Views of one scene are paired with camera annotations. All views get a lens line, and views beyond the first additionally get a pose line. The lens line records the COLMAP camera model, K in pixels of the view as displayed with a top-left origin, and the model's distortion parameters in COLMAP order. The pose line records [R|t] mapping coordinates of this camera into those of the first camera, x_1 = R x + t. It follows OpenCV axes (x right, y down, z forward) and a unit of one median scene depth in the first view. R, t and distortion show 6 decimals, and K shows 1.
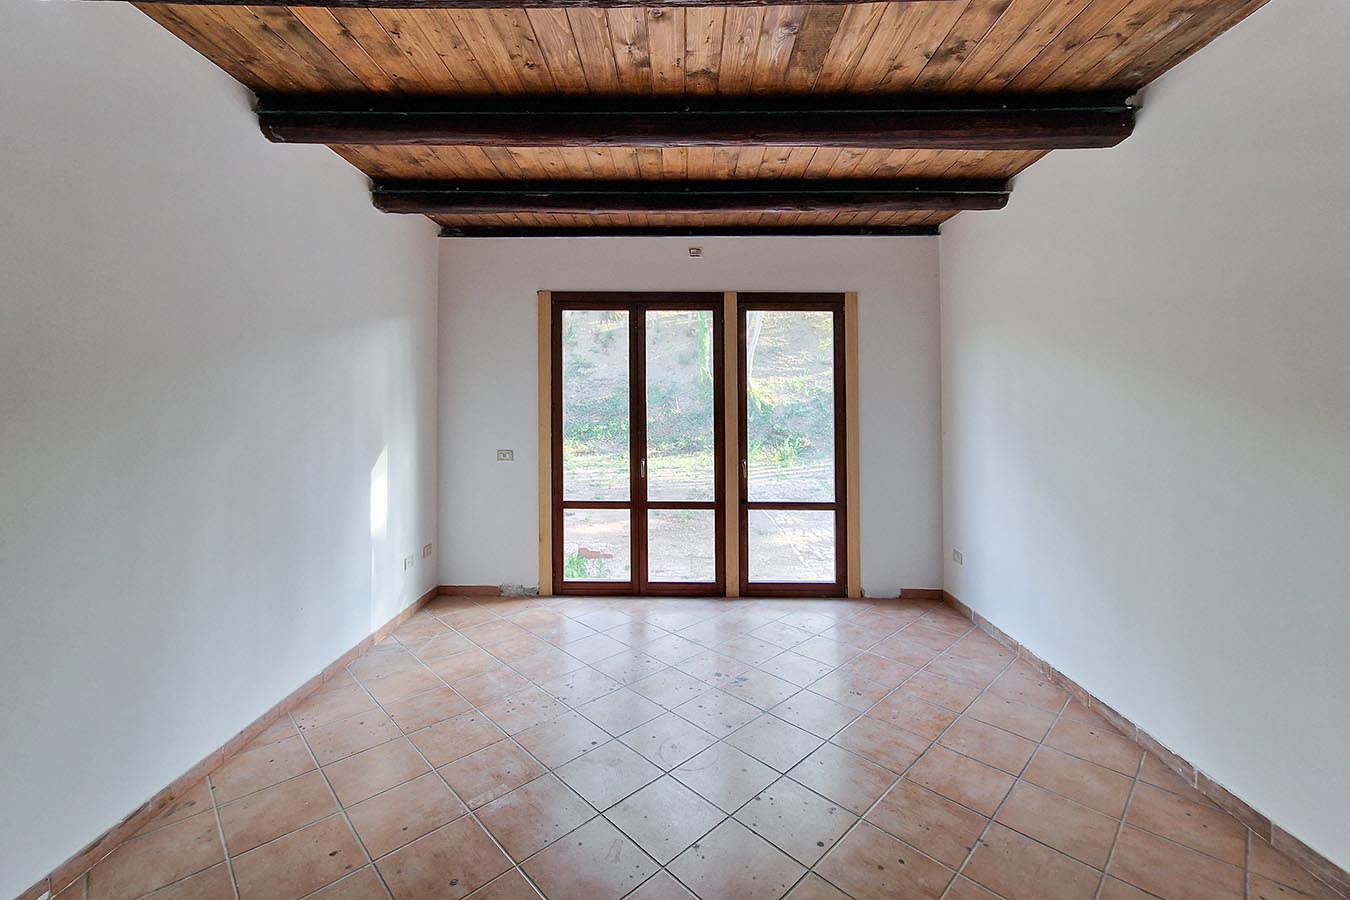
lens RADIAL K [[567.5, 0, 668.8], [0, 567.5, 431.0], [0, 0, 1]] dist [-0.001539, -0.000337]
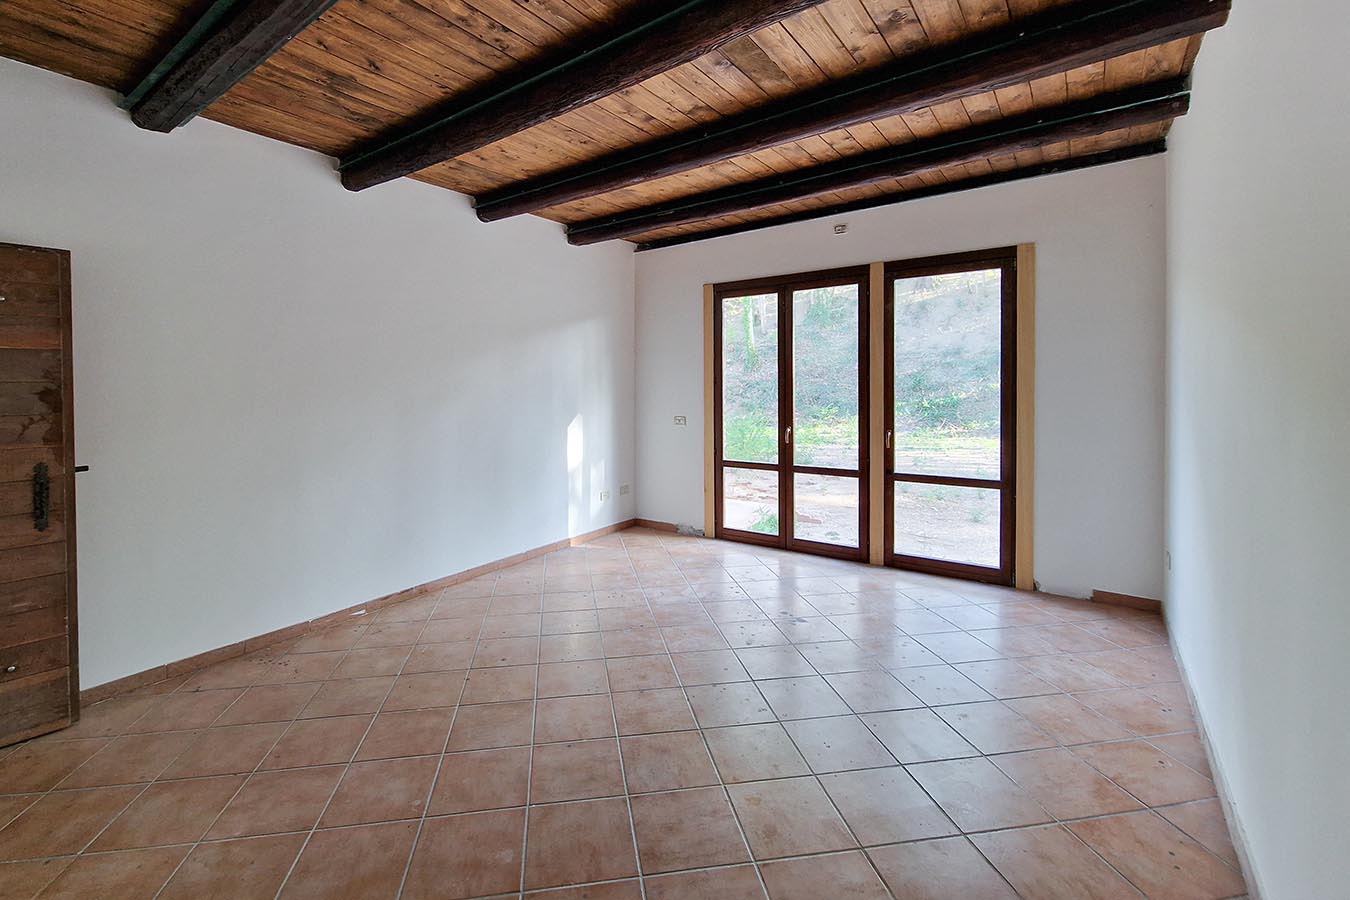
lens RADIAL K [[567.5, 0, 668.8], [0, 567.5, 431.0], [0, 0, 1]] dist [-0.001539, -0.000337]
pose [[0.826520, 0.028492, -0.562185, 0.382274], [-0.006764, 0.999149, 0.040694, 0.013921], [0.562866, -0.029832, 0.826009, -0.045551]]
